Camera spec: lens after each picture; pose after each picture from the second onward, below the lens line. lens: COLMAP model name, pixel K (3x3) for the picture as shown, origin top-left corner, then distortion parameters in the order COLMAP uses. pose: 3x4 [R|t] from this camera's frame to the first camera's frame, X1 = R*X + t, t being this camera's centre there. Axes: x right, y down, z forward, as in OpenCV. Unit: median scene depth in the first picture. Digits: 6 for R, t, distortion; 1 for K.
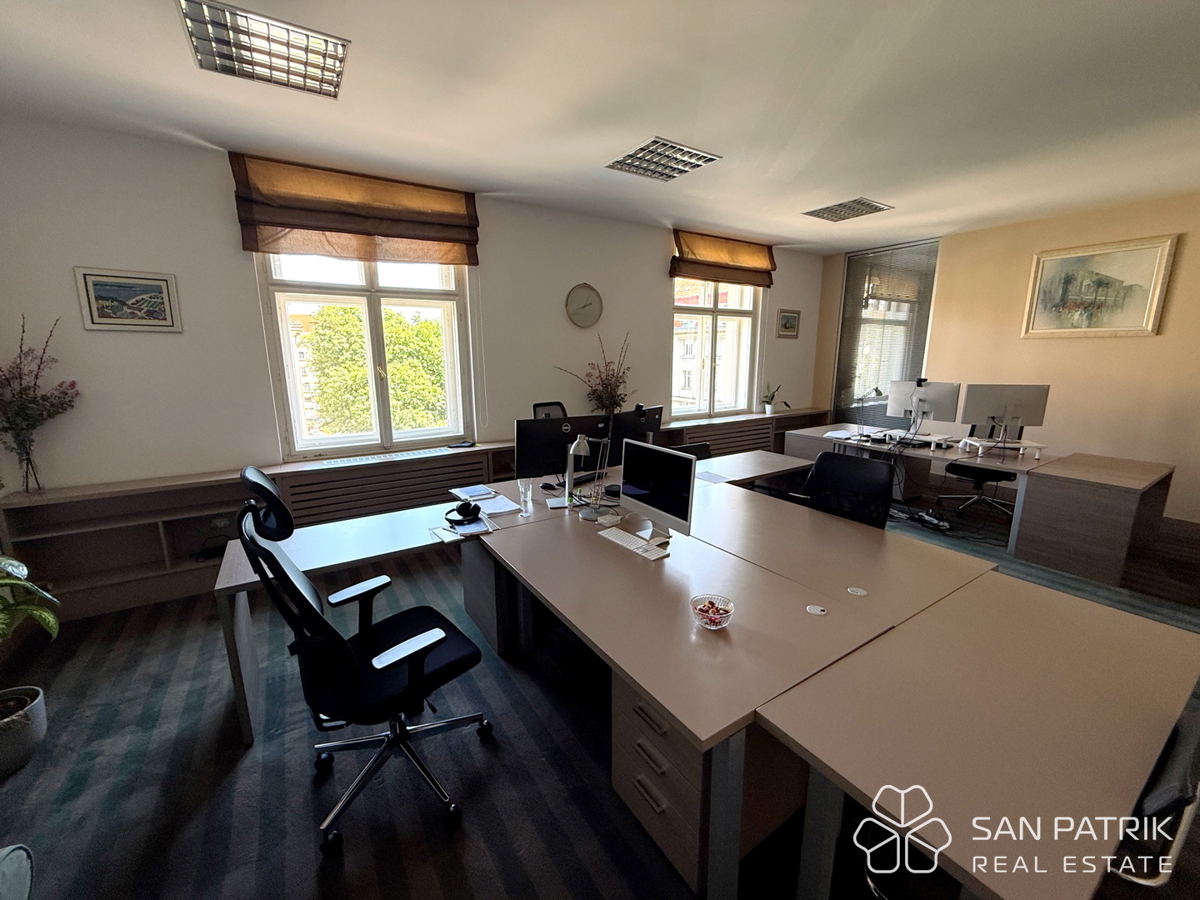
lens RADIAL K [[480.6, 0, 604.3], [0, 480.6, 456.1], [0, 0, 1]] dist [0.000064, 0.000348]
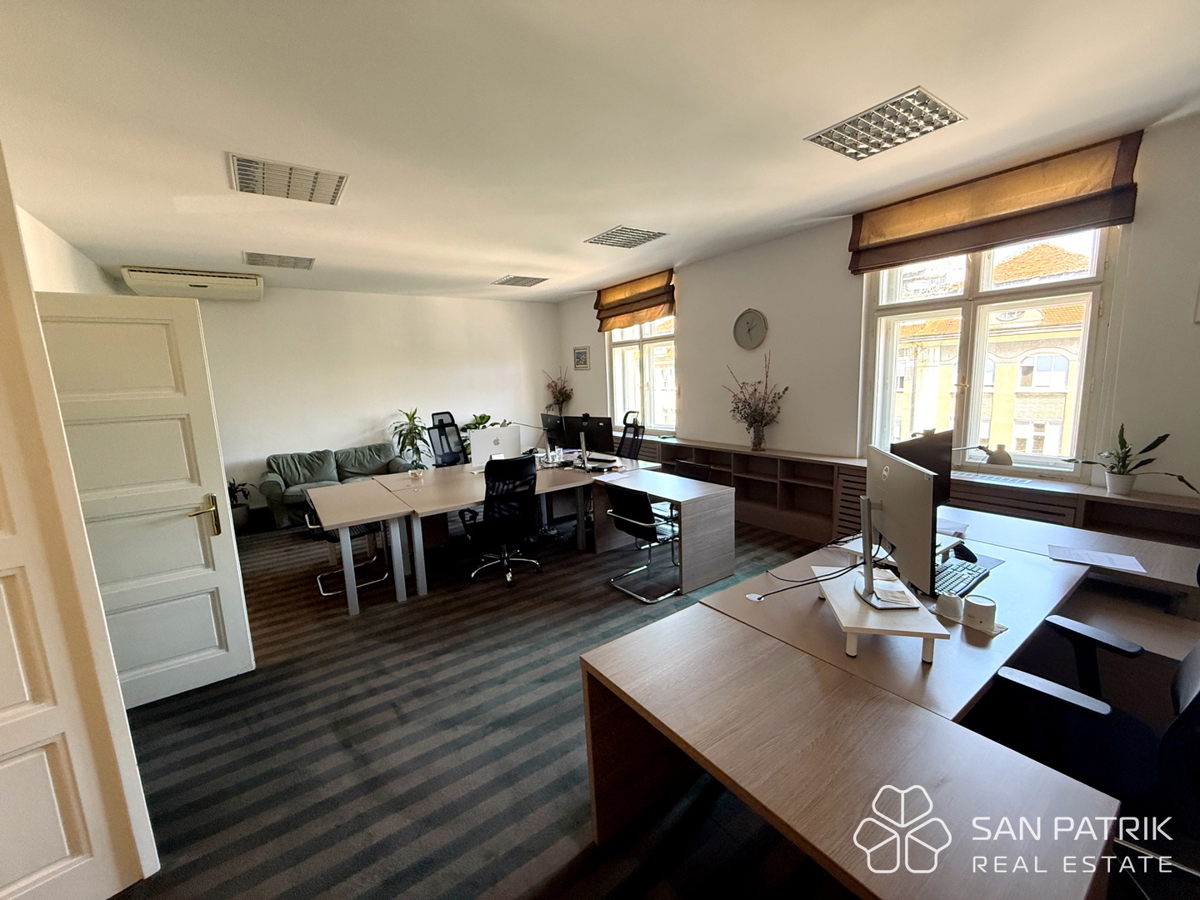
lens RADIAL K [[480.6, 0, 603.5], [0, 480.6, 446.6], [0, 0, 1]] dist [0.000064, 0.000348]
pose [[0.054857, 0.141059, -0.988480, 1.027569], [-0.175401, 0.975938, 0.129536, -0.136775], [0.982968, 0.166274, 0.078279, 0.629411]]
